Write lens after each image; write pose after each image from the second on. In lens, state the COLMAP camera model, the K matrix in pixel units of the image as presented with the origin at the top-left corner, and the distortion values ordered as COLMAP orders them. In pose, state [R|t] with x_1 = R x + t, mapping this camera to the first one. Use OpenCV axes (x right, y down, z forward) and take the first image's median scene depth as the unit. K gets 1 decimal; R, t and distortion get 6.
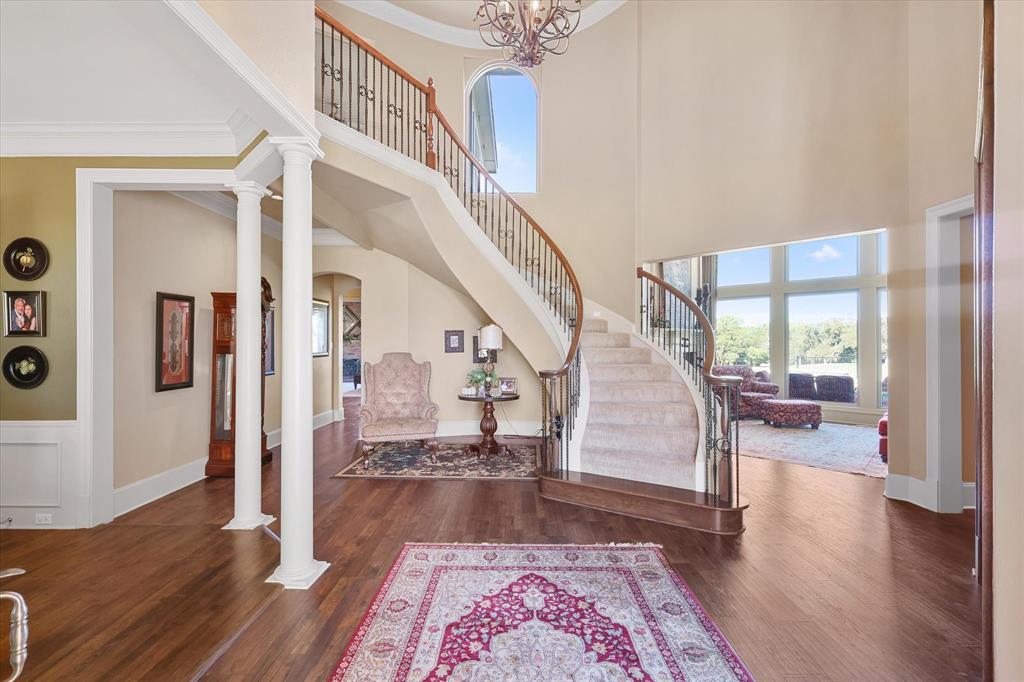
lens RADIAL K [[455.7, 0, 511.4], [0, 455.7, 341.9], [0, 0, 1]] dist [0.002120, -0.000143]
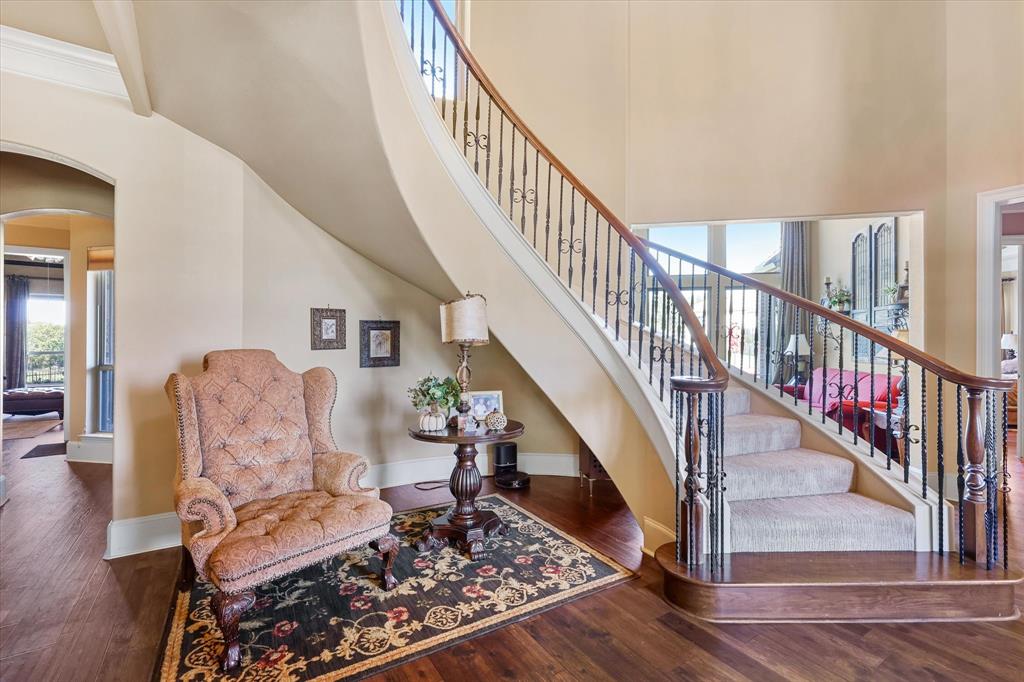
lens RADIAL K [[455.7, 0, 513.7], [0, 455.7, 344.1], [0, 0, 1]] dist [0.002120, -0.000143]
pose [[0.834245, 0.003390, 0.551383, -0.372261], [-0.004341, 0.999990, 0.000420, 0.024426], [-0.551376, -0.002744, 0.834252, 0.641698]]
